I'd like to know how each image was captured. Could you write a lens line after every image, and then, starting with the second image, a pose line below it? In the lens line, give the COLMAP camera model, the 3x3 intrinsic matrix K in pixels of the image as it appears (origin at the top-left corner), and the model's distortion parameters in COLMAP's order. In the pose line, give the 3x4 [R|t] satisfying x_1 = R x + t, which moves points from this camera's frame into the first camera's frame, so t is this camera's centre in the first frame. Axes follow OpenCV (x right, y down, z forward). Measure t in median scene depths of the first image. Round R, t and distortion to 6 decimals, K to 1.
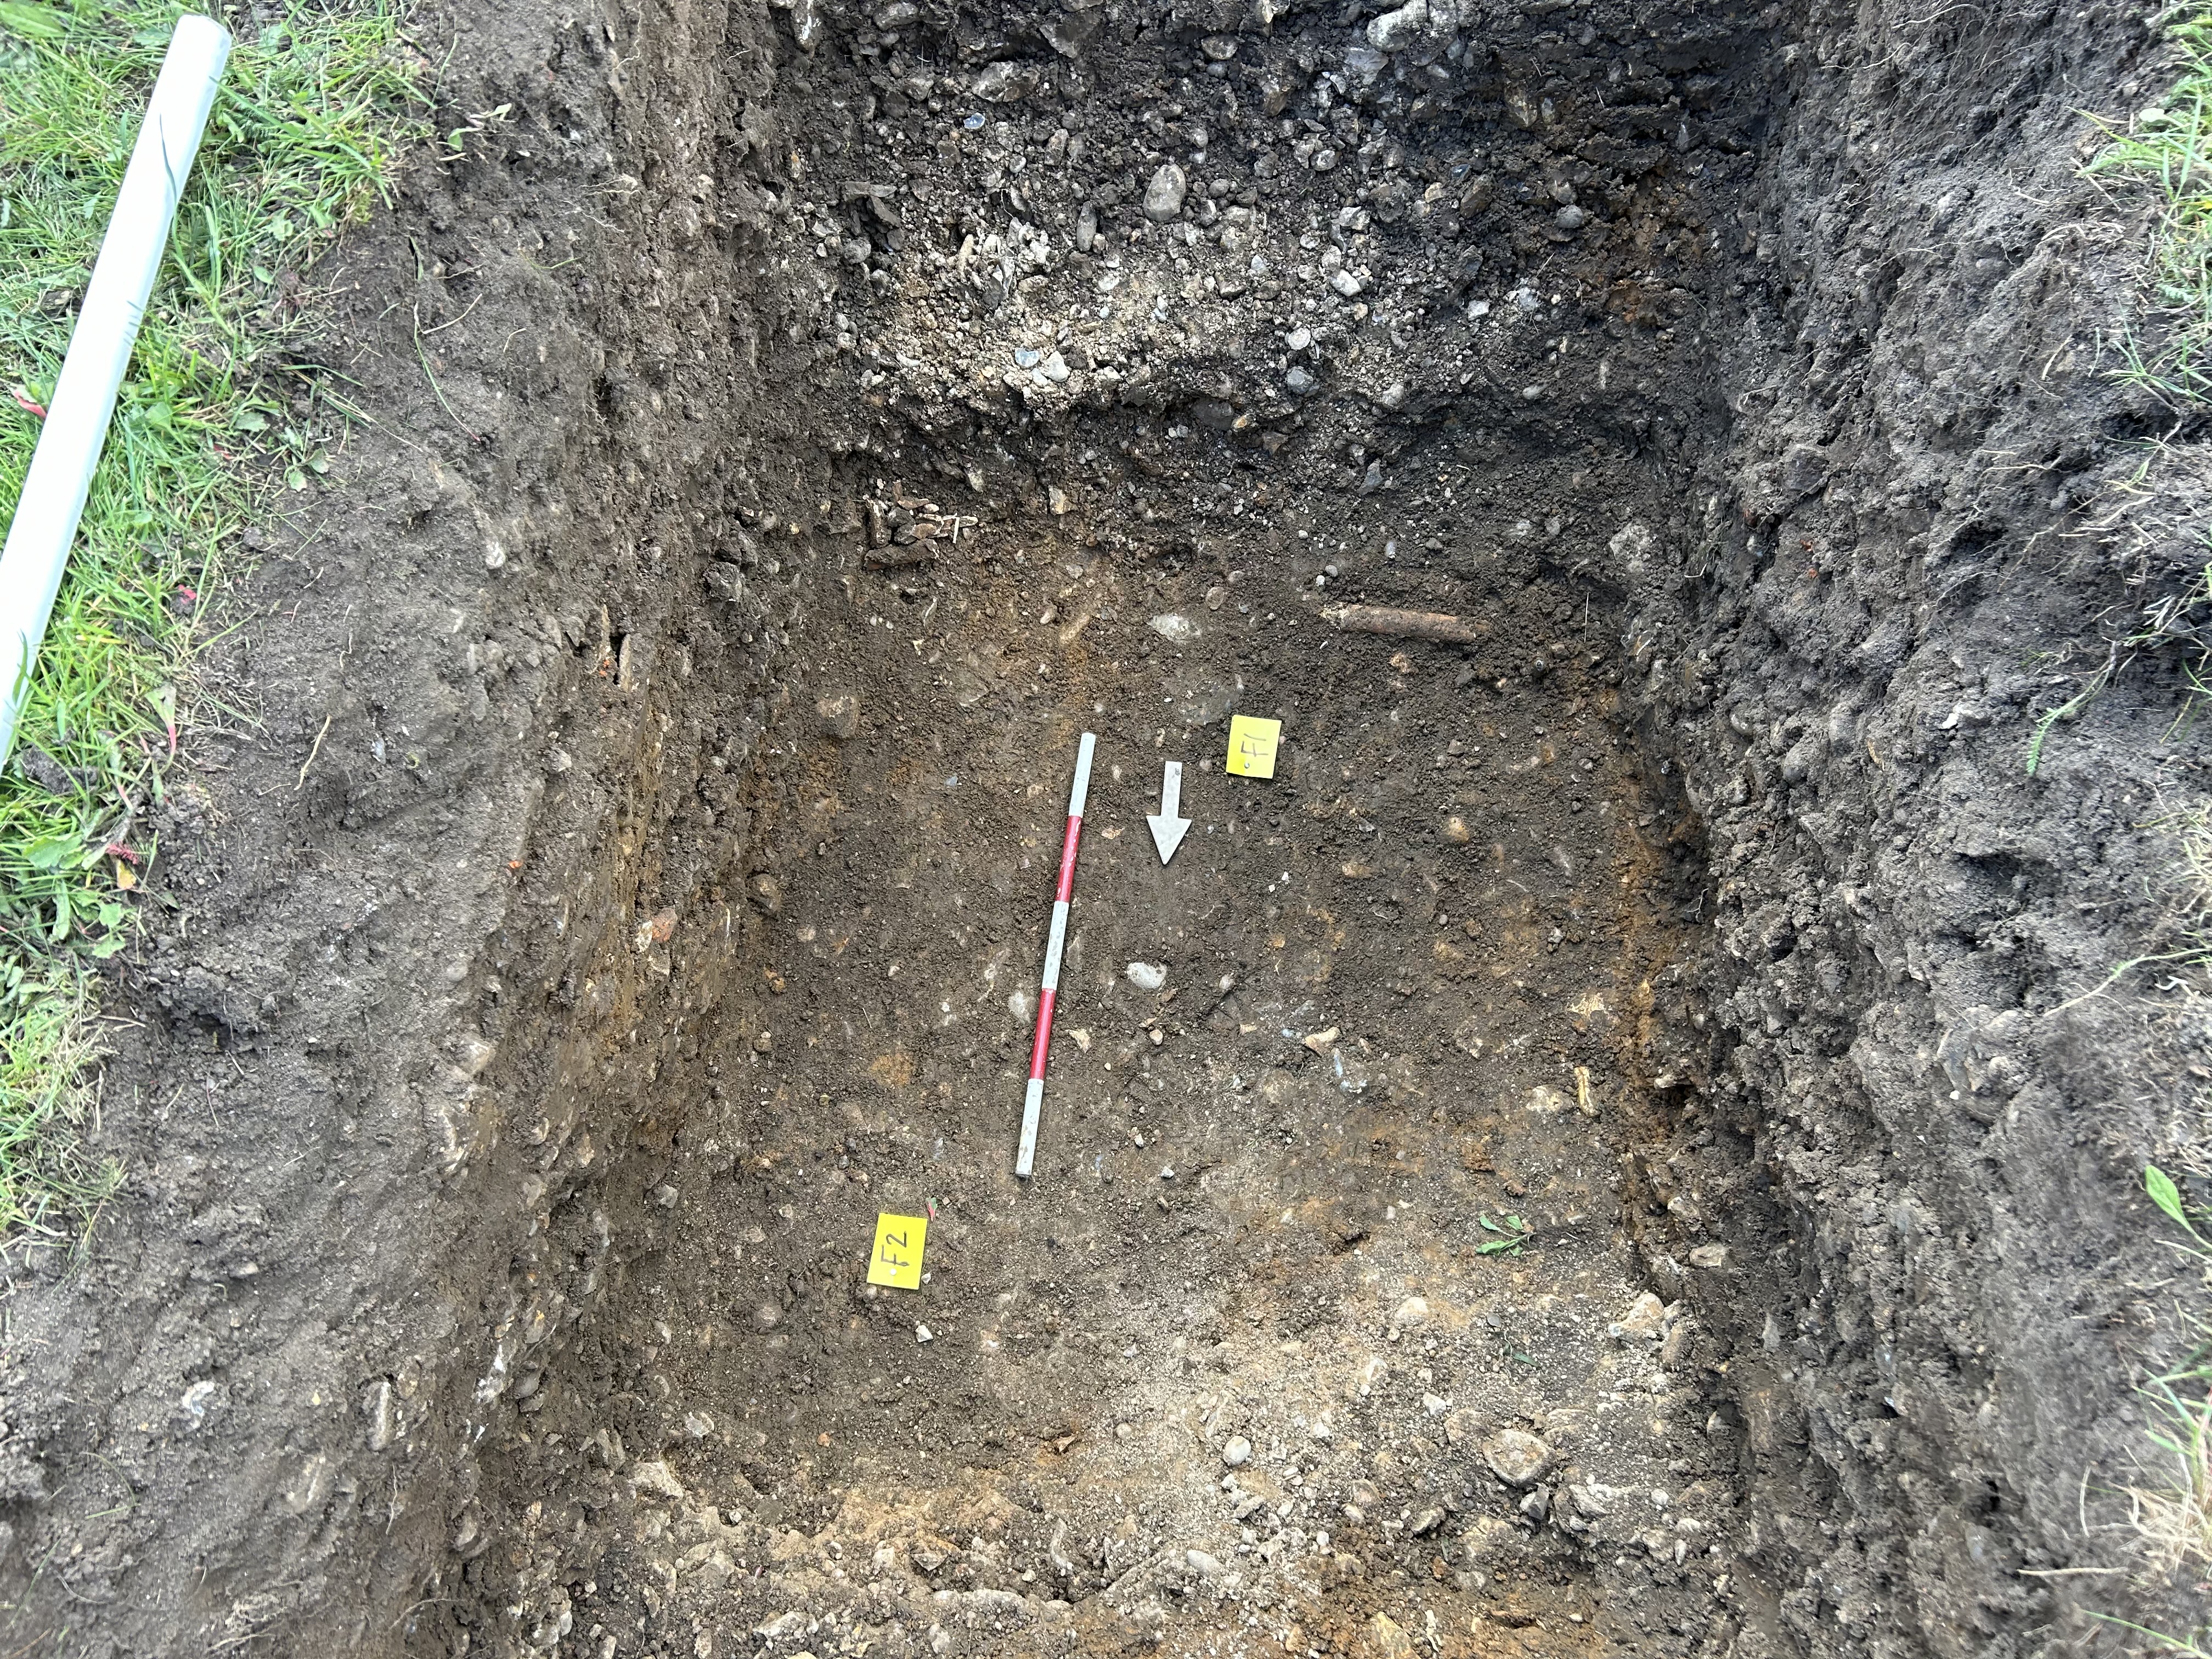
lens RADIAL K [[1665.8, 0, 1085.8], [0, 1665.8, 838.6], [0, 0, 1]] dist [0.044908, -0.051628]
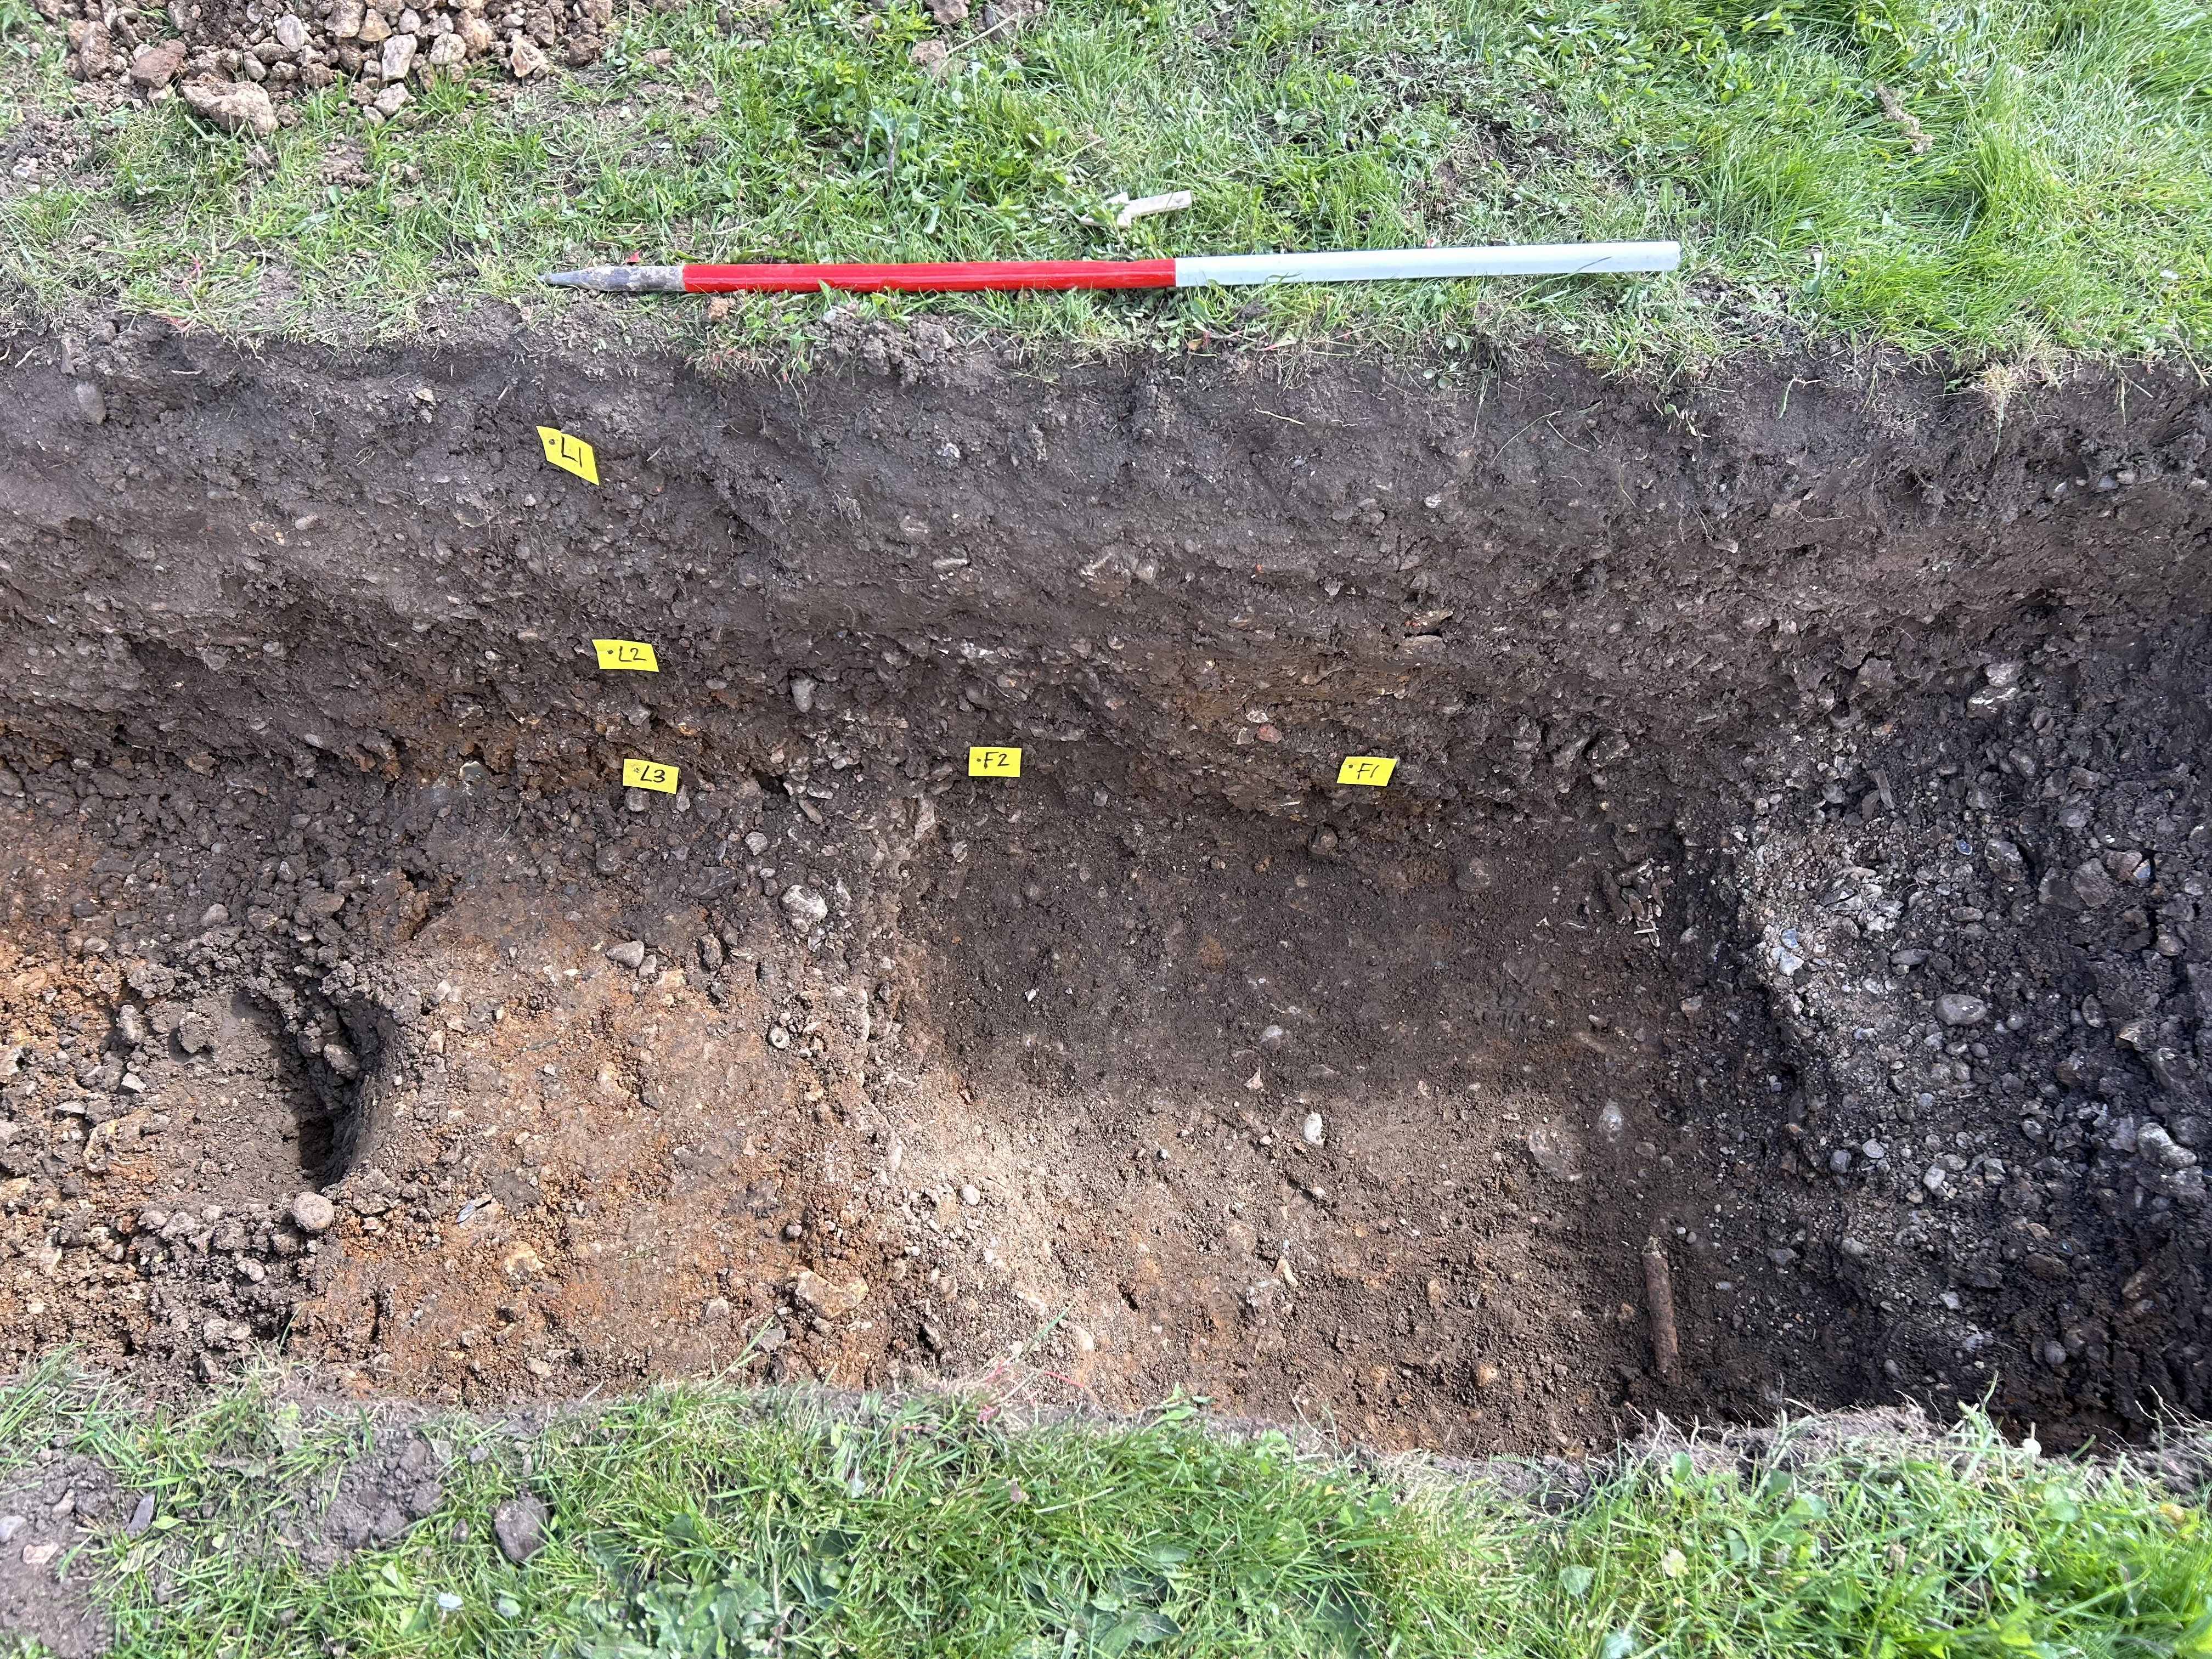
lens RADIAL K [[1665.8, 0, 1095.7], [0, 1665.8, 830.0], [0, 0, 1]] dist [0.044908, -0.051628]
pose [[0.112732, 0.894280, -0.433077, 0.391718], [-0.954921, 0.217973, 0.201530, -0.069583], [0.274623, 0.390835, 0.878539, -0.271414]]
